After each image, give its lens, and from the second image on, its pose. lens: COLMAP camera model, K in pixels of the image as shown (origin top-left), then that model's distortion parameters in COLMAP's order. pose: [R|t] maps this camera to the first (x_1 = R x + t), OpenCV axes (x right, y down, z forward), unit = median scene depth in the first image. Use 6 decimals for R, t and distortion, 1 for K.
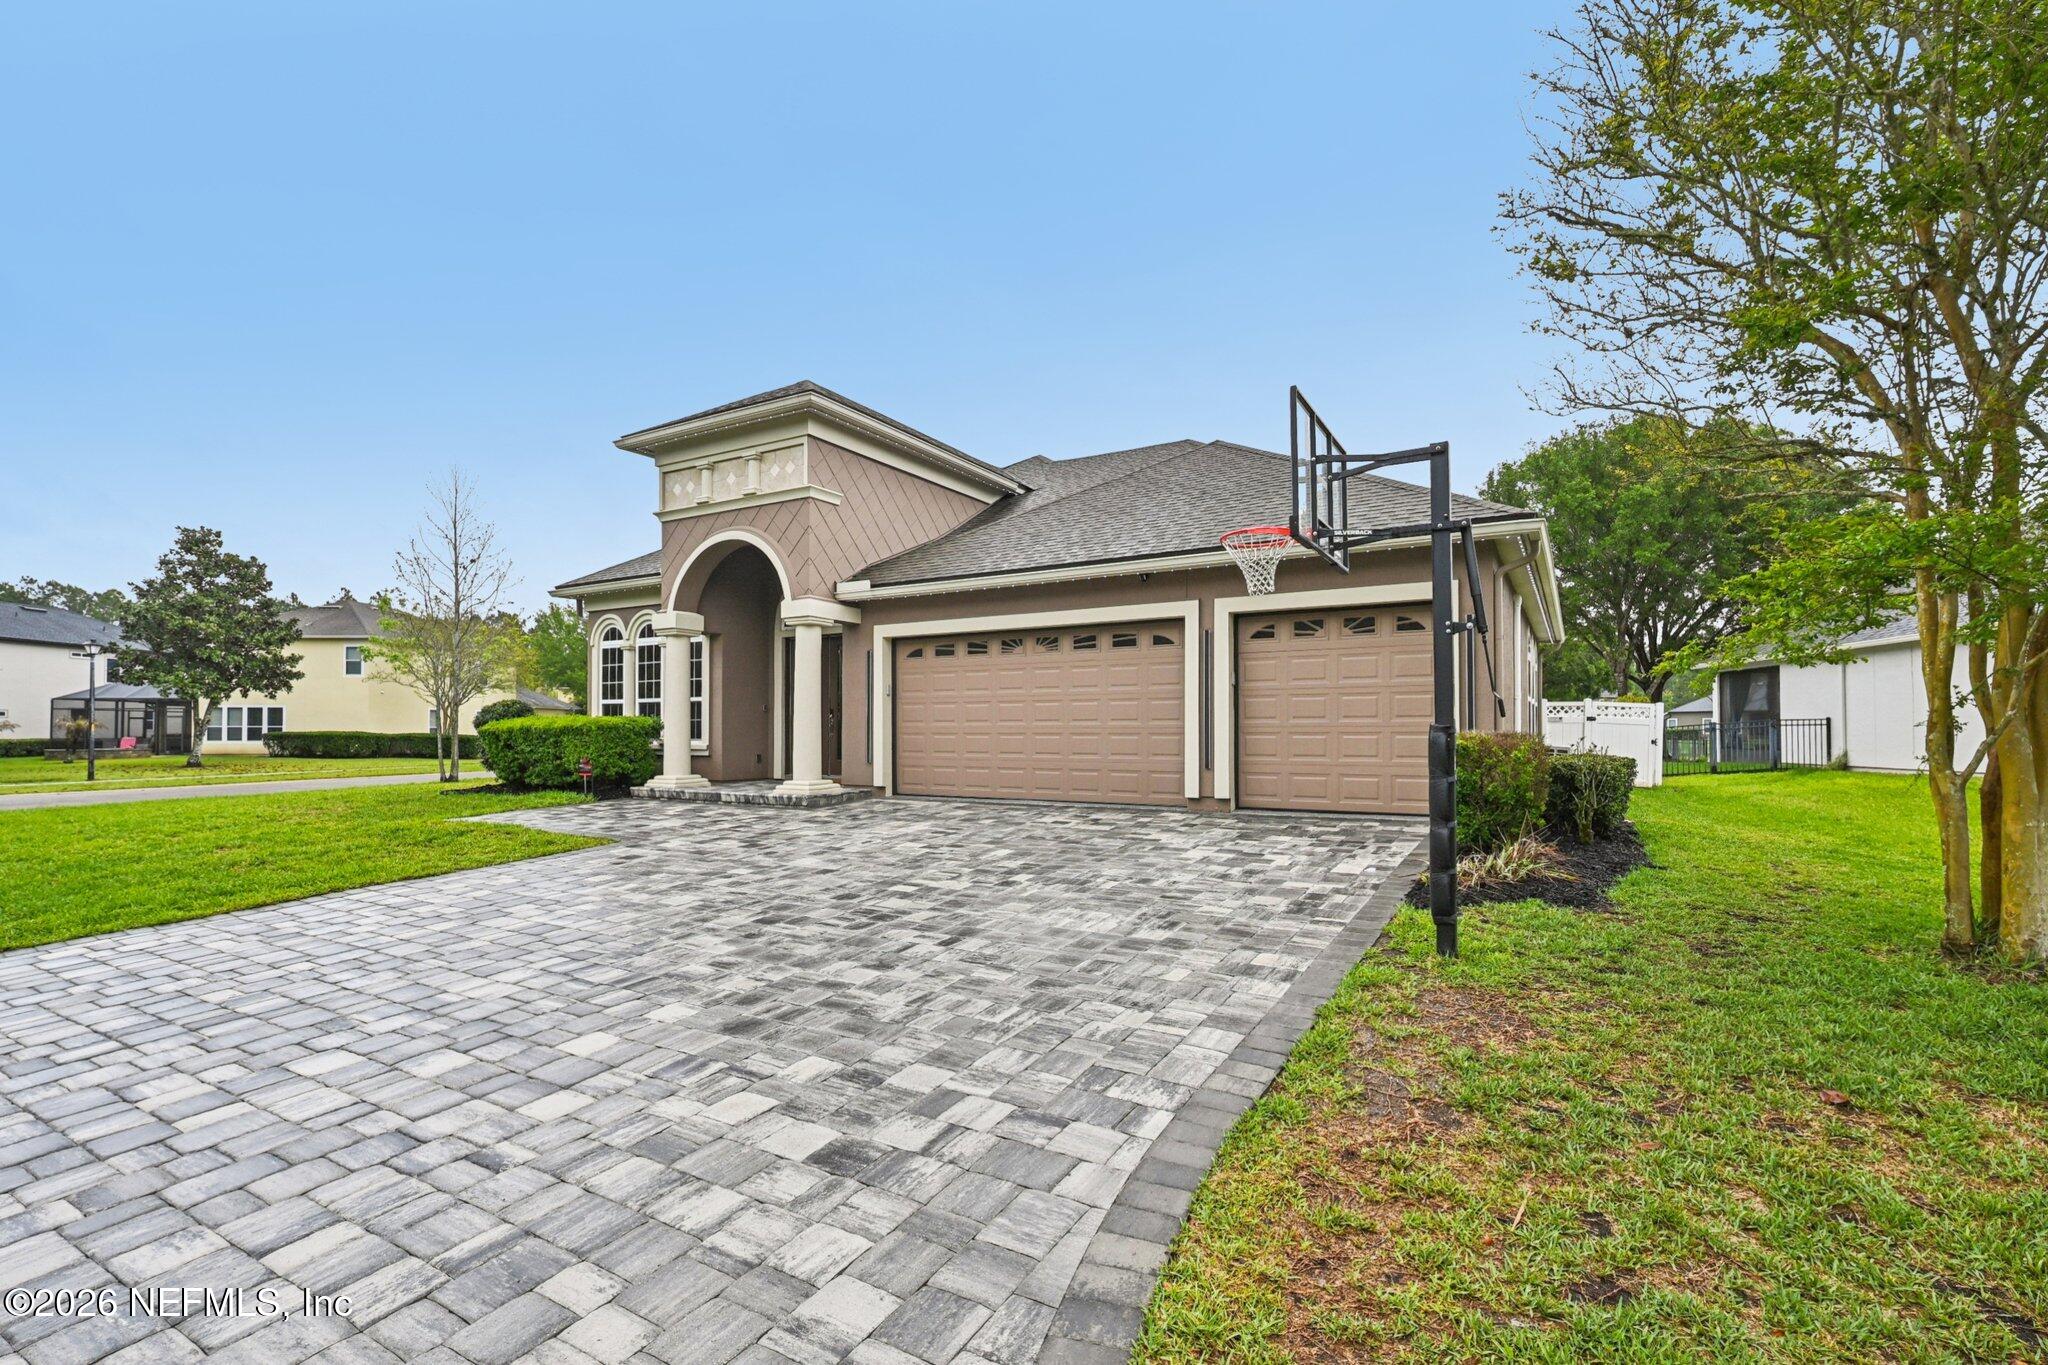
lens RADIAL K [[916.3, 0, 1020.3], [0, 916.3, 716.8], [0, 0, 1]] dist [-0.000508, -0.000062]
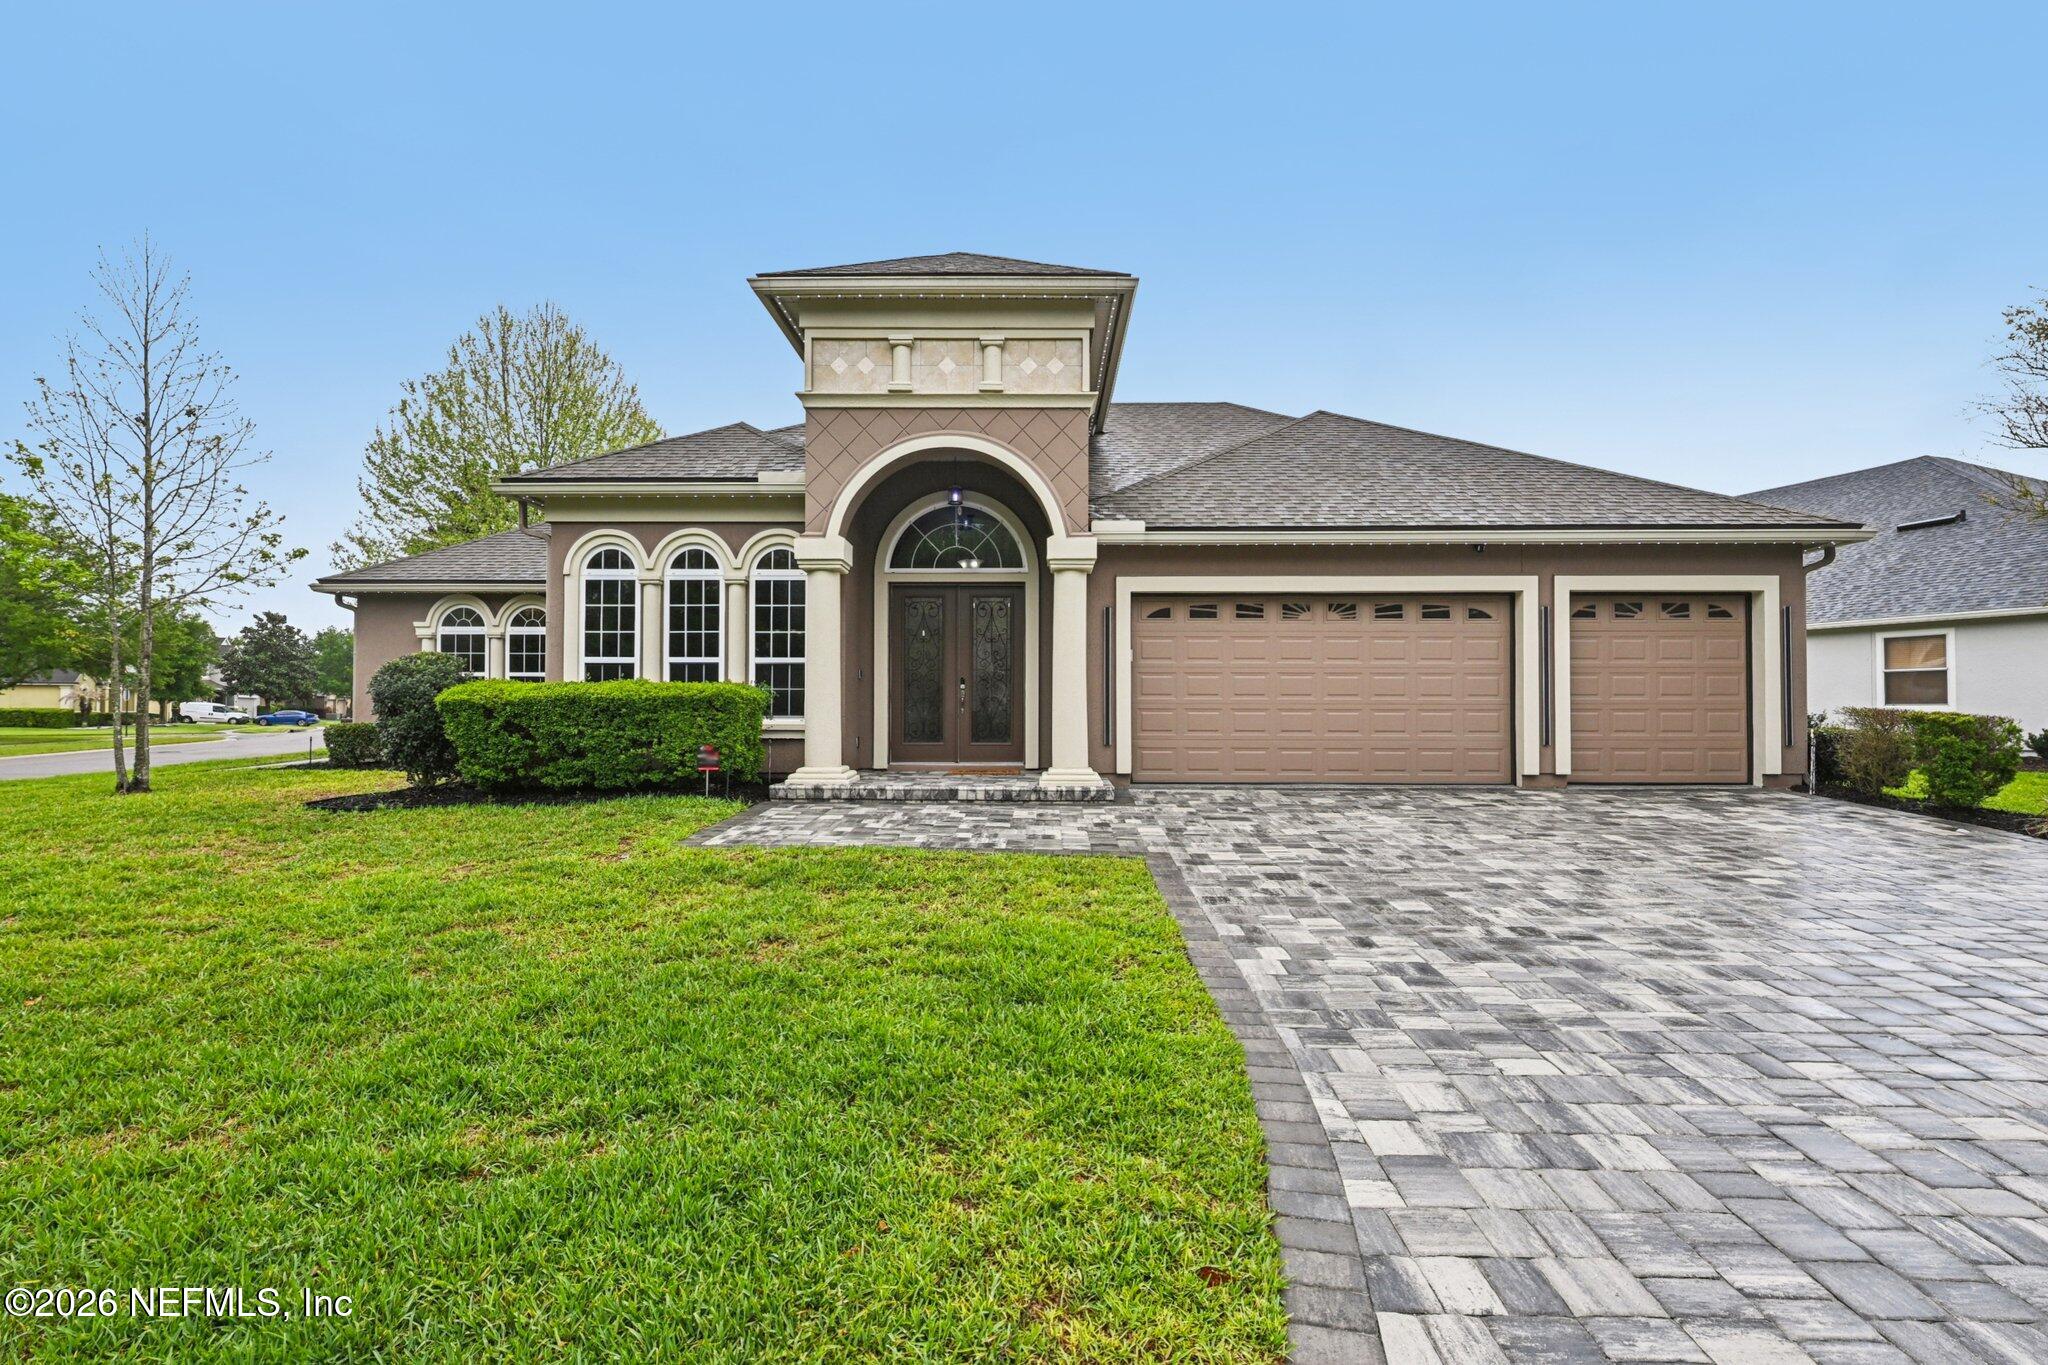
lens RADIAL K [[955.3, 0, 1024.0], [0, 955.3, 682.5], [0, 0, 1]] dist [0.002803, 0.000166]
pose [[0.870236, 0.020234, 0.492219, -0.662572], [-0.011352, 0.999714, -0.021026, 0.013789], [-0.492504, 0.012710, 0.870217, 0.308202]]
